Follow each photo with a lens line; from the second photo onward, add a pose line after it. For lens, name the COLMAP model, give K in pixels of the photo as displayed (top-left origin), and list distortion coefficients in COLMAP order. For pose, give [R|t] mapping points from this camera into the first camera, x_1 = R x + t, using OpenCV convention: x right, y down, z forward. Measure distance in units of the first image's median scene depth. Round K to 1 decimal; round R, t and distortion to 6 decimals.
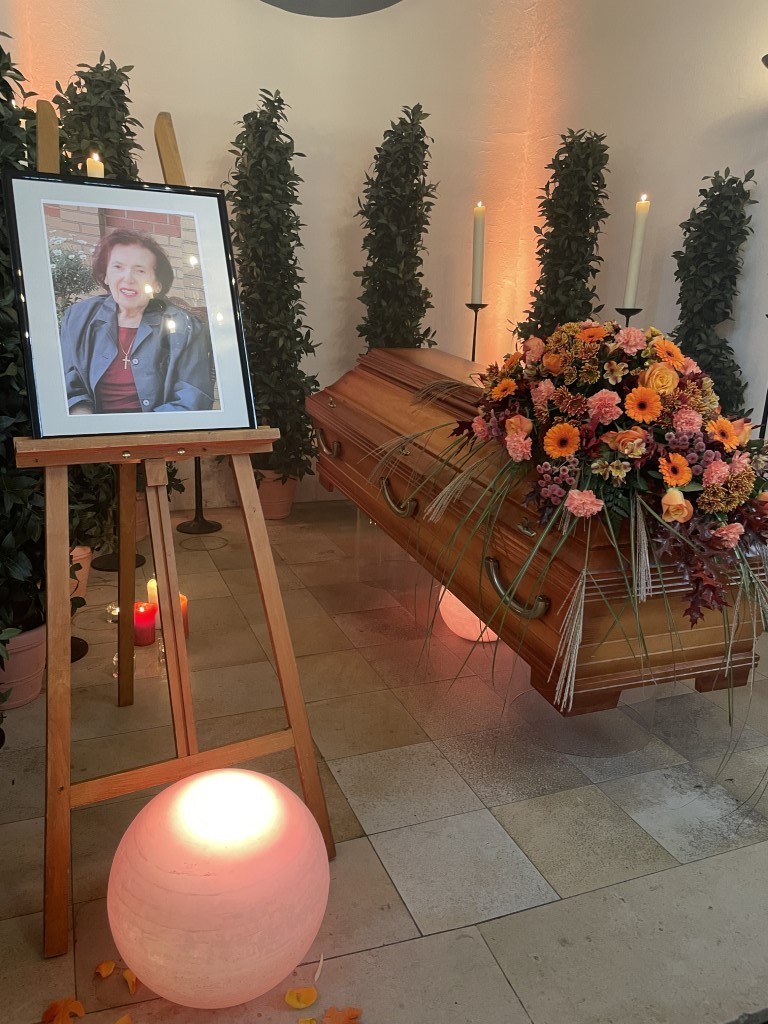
lens RADIAL K [[802.6, 0, 376.6], [0, 802.6, 512.7], [0, 0, 1]] dist [0.094567, -0.137355]
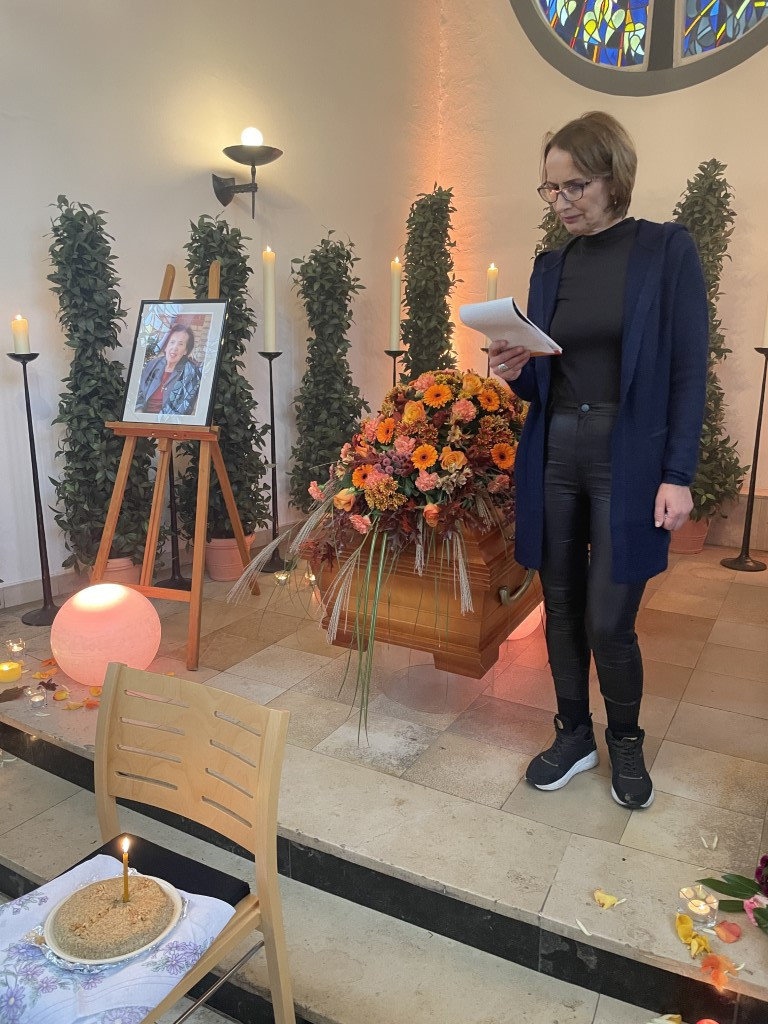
lens RADIAL K [[802.6, 0, 376.6], [0, 802.6, 512.7], [0, 0, 1]] dist [0.094567, -0.137355]
pose [[0.617502, 0.145619, -0.772972, 0.756060], [-0.178900, 0.982959, 0.042261, -0.029320], [0.765954, 0.112188, 0.633031, 0.076216]]
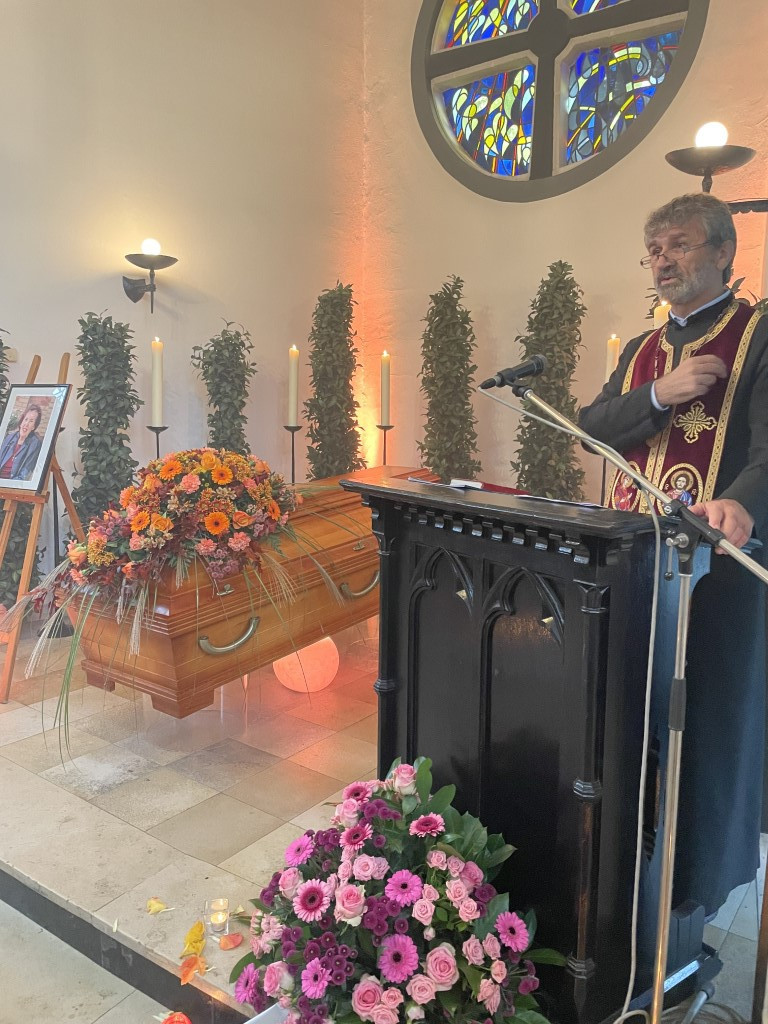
lens RADIAL K [[800.7, 0, 383.5], [0, 800.7, 492.5], [0, 0, 1]] dist [0.147370, -0.279782]
pose [[0.510642, 0.078507, -0.856202, 1.069194], [-0.209458, 0.977179, -0.035322, -0.107023], [0.833890, 0.197375, 0.515433, 0.320567]]
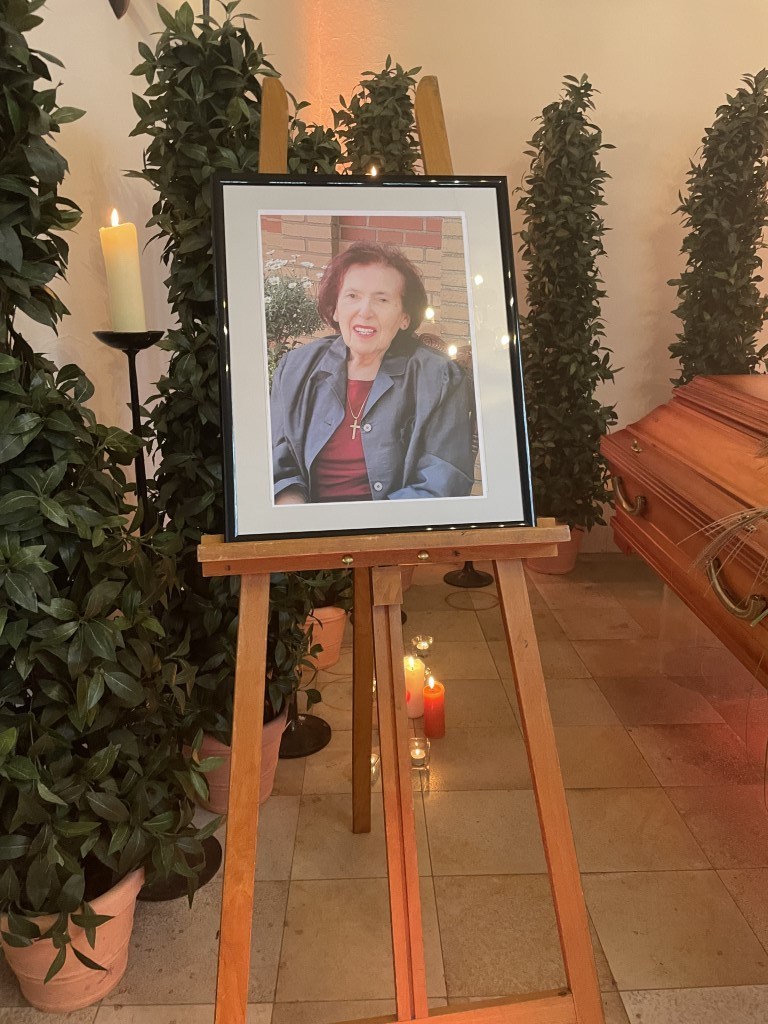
lens RADIAL K [[802.6, 0, 376.6], [0, 802.6, 512.7], [0, 0, 1]] dist [0.094567, -0.137355]
pose [[0.940349, 0.040051, -0.337847, -0.023150], [-0.046530, 0.998855, -0.011099, -0.048851], [0.337015, 0.026157, 0.941136, 0.159834]]
